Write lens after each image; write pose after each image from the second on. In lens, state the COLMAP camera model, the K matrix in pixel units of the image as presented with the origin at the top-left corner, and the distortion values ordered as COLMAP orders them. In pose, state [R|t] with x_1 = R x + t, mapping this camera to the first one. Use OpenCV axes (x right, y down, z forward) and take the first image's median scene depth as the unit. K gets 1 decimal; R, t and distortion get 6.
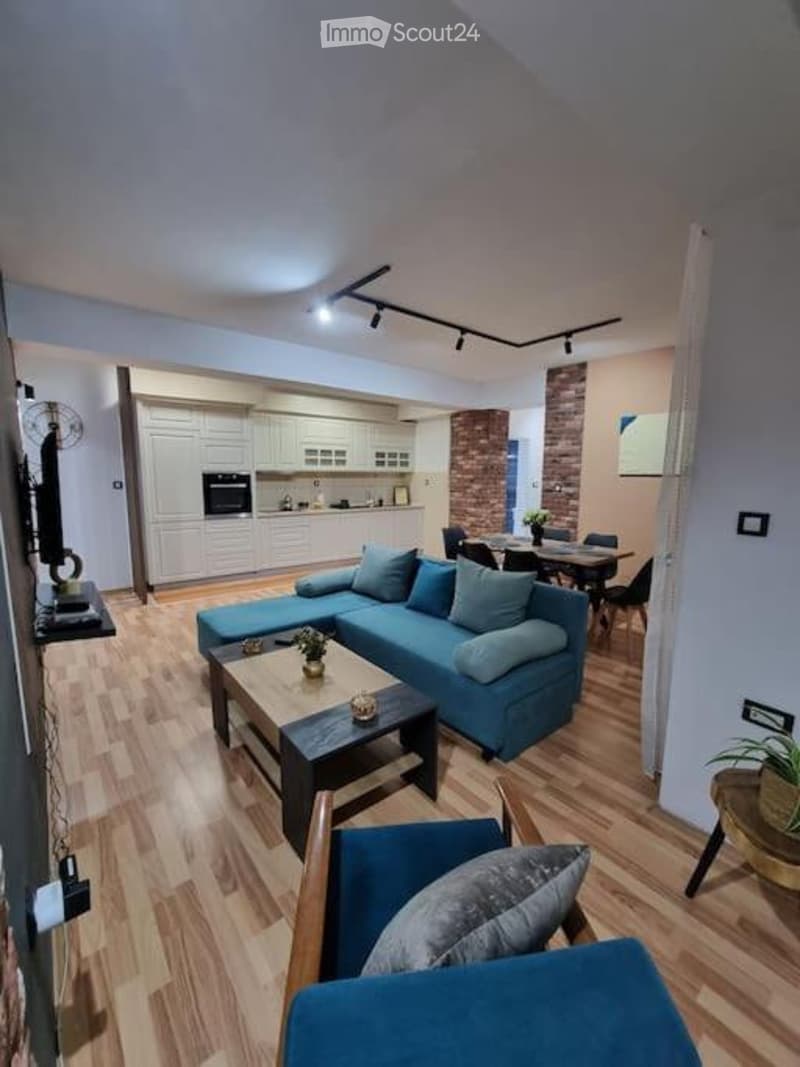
lens RADIAL K [[443.1, 0, 401.7], [0, 443.1, 536.7], [0, 0, 1]] dist [-0.005193, 0.000229]
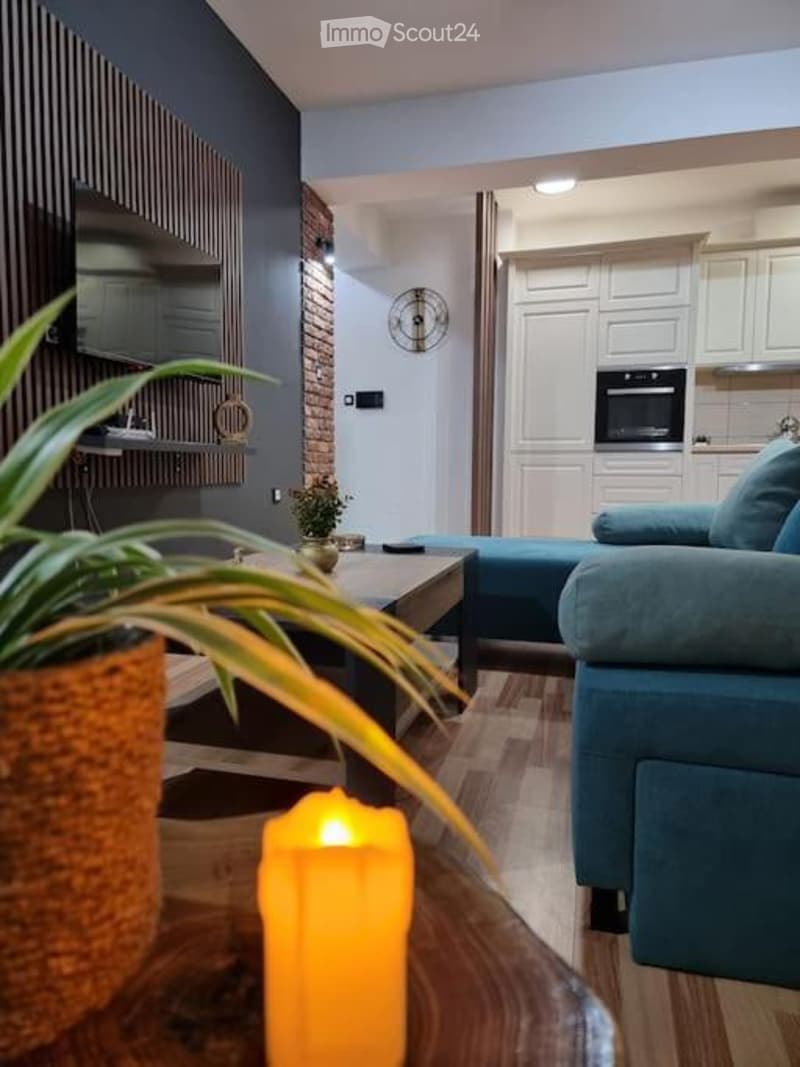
lens RADIAL K [[742.4, 0, 392.4], [0, 742.4, 532.1], [0, 0, 1]] dist [0.047029, -0.008782]
pose [[0.579941, 0.065252, -0.812041, 0.202421], [-0.112784, 0.993619, -0.000705, 0.095734], [0.806813, 0.091994, 0.583600, 0.212860]]
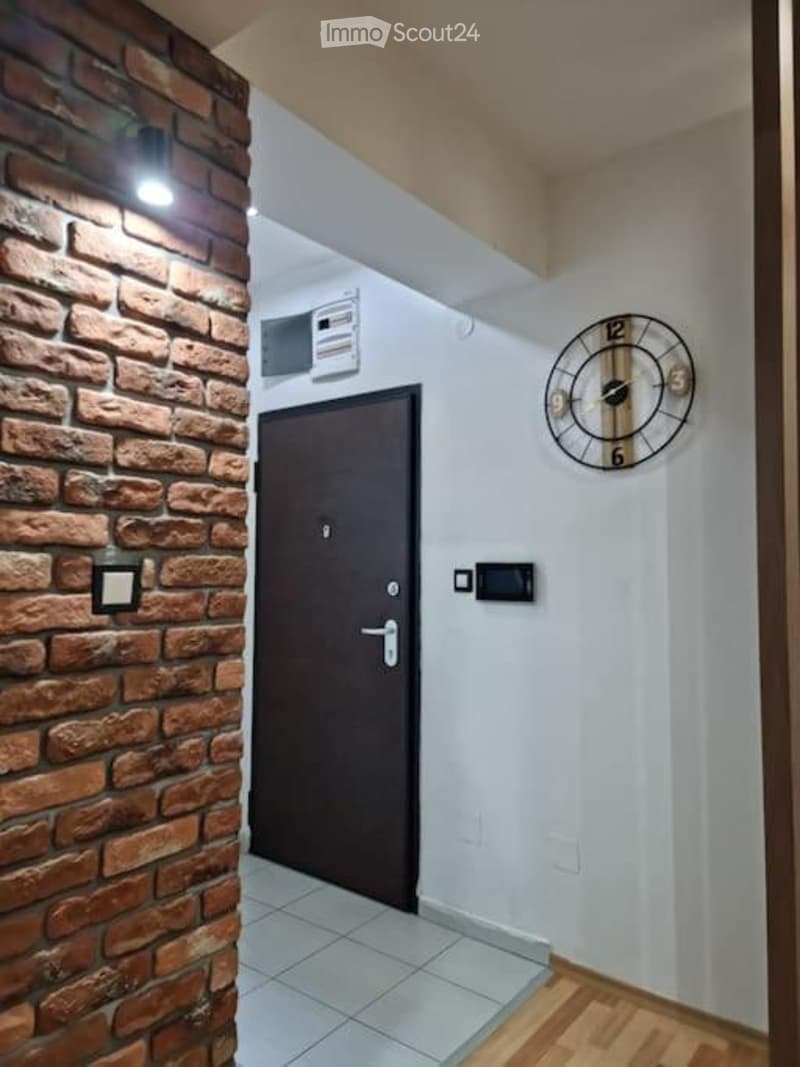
lens RADIAL K [[742.4, 0, 393.0], [0, 742.4, 531.1], [0, 0, 1]] dist [0.047029, -0.008782]
pose [[0.217006, -0.051754, -0.974797, -0.269993], [-0.141058, 0.986451, -0.083774, -0.075998], [0.965925, 0.155682, 0.206766, 0.633338]]
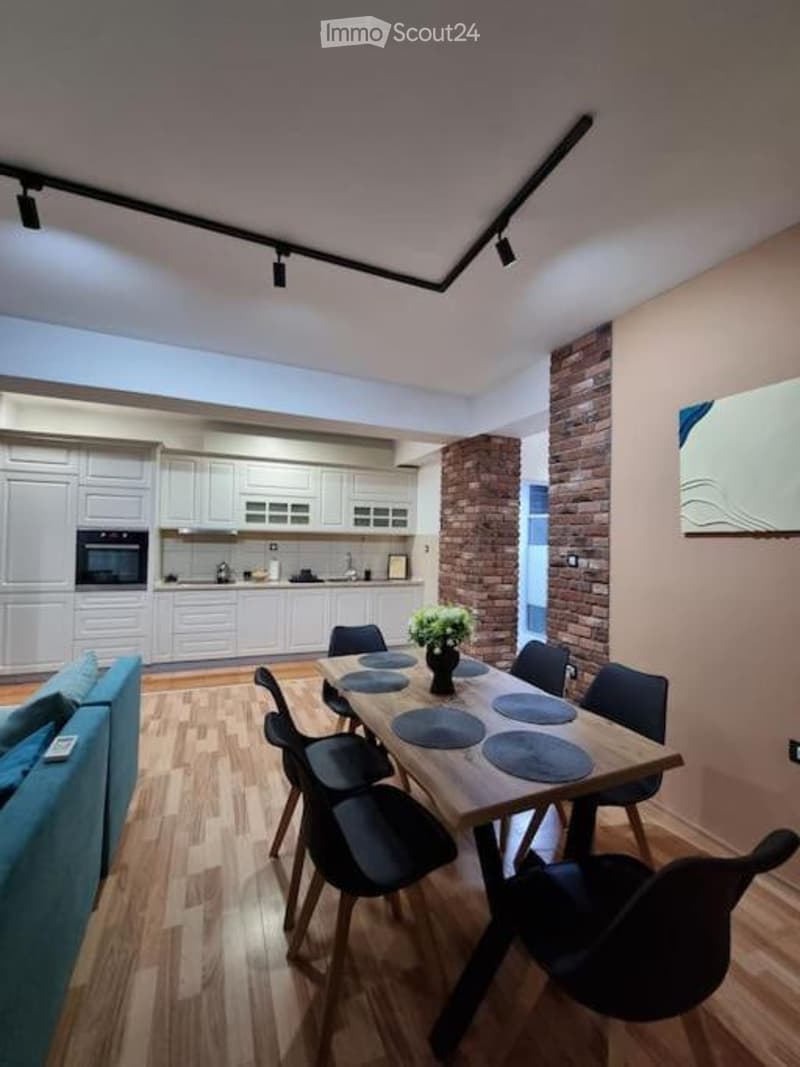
lens RADIAL K [[443.1, 0, 402.0], [0, 443.1, 538.2], [0, 0, 1]] dist [-0.005193, 0.000229]
pose [[0.961550, 0.009868, -0.274453, 0.283775], [-0.051087, 0.988339, -0.143447, -0.046915], [0.269836, 0.151953, 0.950841, 0.413442]]
